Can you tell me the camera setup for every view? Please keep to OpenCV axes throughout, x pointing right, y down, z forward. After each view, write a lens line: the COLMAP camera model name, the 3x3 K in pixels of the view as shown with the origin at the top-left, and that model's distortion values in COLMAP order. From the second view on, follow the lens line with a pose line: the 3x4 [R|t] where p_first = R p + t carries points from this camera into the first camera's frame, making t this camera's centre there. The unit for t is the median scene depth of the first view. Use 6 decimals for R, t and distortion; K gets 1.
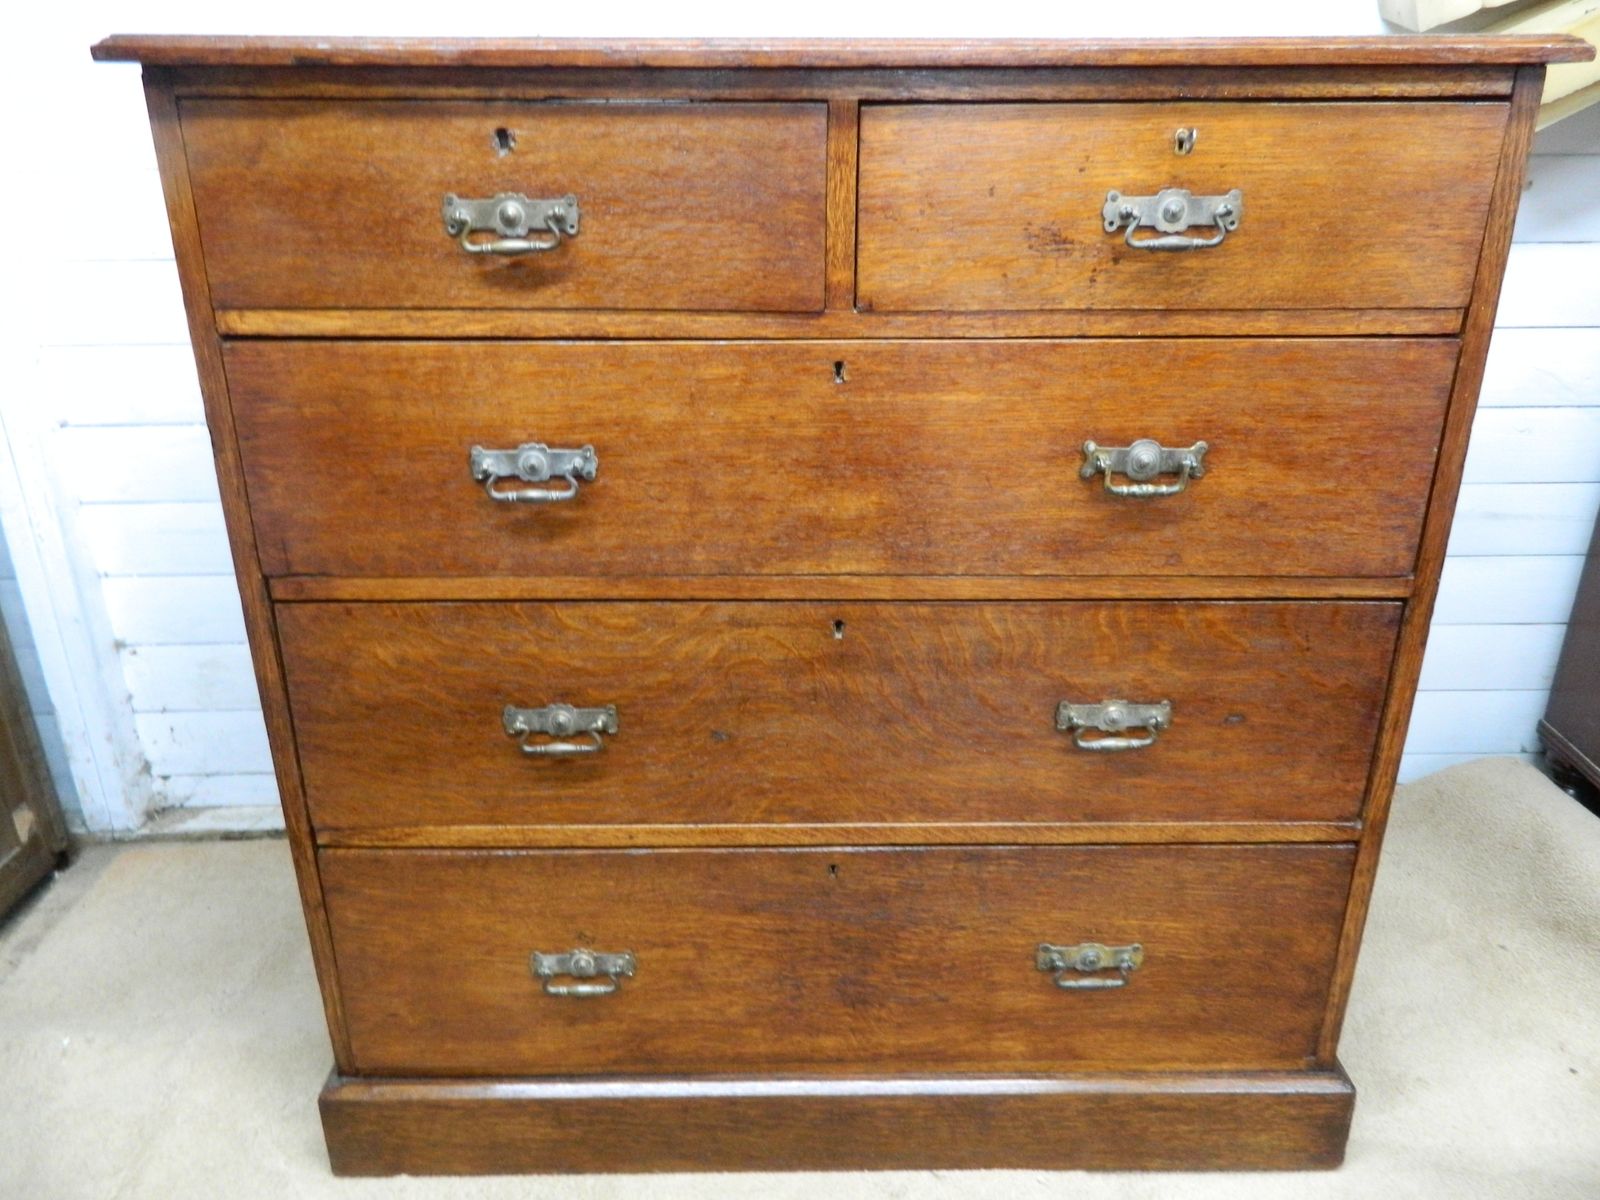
lens RADIAL K [[1205.9, 0, 800.0], [0, 1205.9, 600.0], [0, 0, 1]] dist [0.004374, 0.000982]
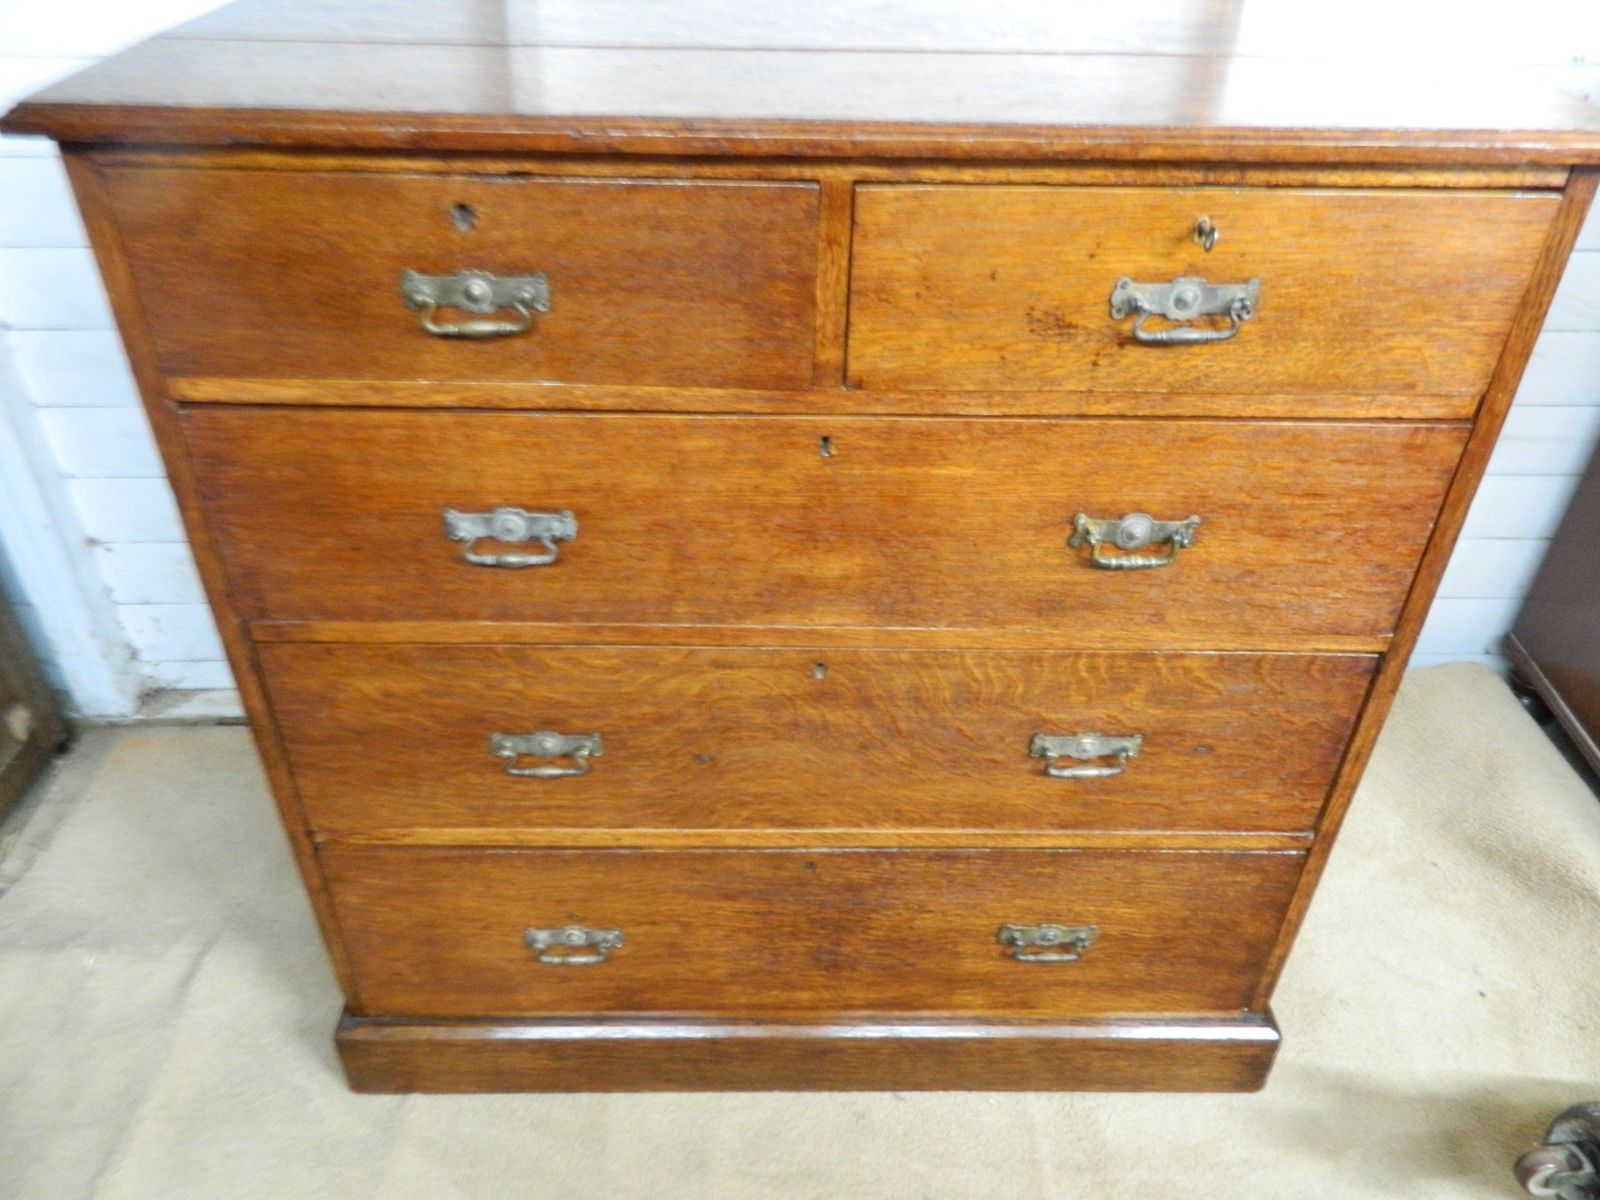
lens RADIAL K [[1206.9, 0, 800.0], [0, 1206.9, 600.0], [0, 0, 1]] dist [0.010654, -0.001520]
pose [[0.999782, 0.013351, 0.016082, -0.001986], [-0.016756, 0.971902, 0.234789, -0.279588], [-0.012495, -0.235007, 0.971913, 0.034086]]
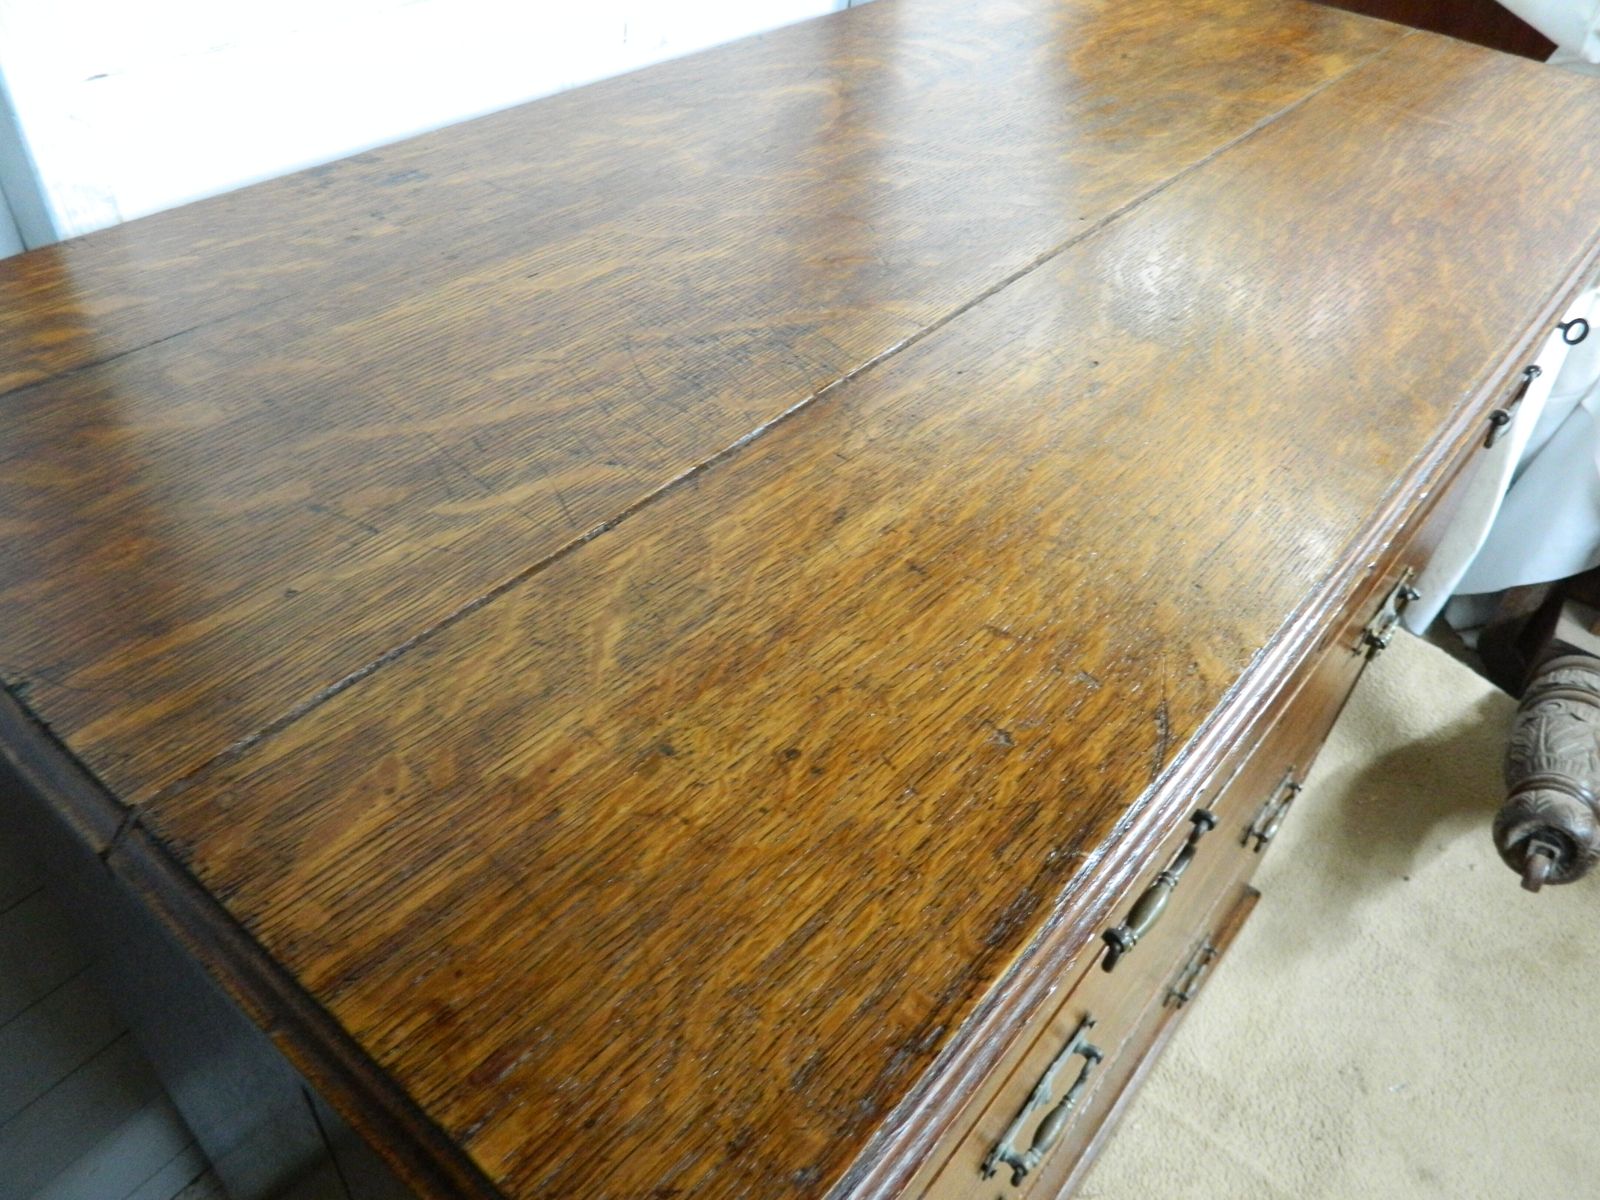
lens RADIAL K [[1206.9, 0, 800.0], [0, 1206.9, 600.0], [0, 0, 1]] dist [0.010654, -0.001520]
pose [[0.633800, -0.476315, 0.609444, -0.540092], [0.218111, 0.865988, 0.449991, -0.618272], [-0.742109, -0.152278, 0.652752, 0.707179]]
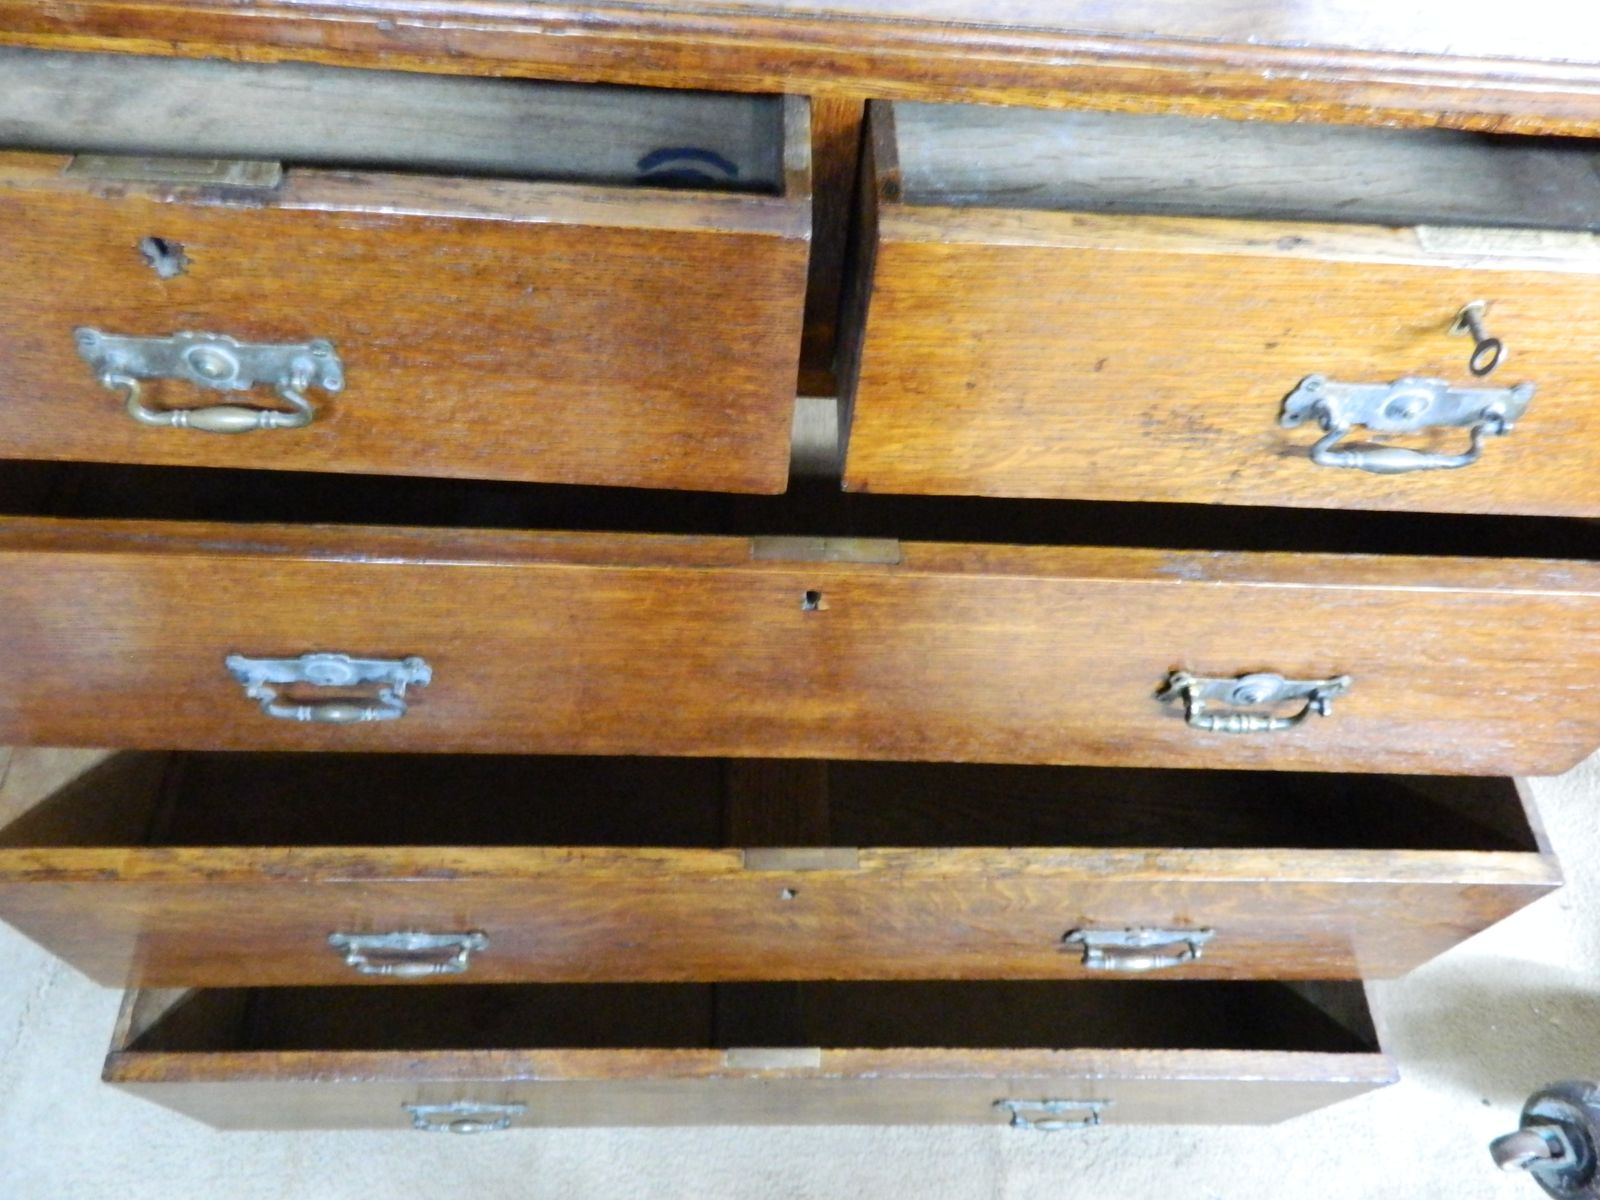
lens RADIAL K [[1196.0, 0, 800.0], [0, 1196.0, 600.0], [0, 0, 1]] dist [-0.001302, 0.002943]
pose [[0.997759, 0.031519, 0.059024, -0.005887], [-0.059145, 0.827951, 0.557672, -0.489290], [-0.031291, -0.559914, 0.827960, 0.442053]]
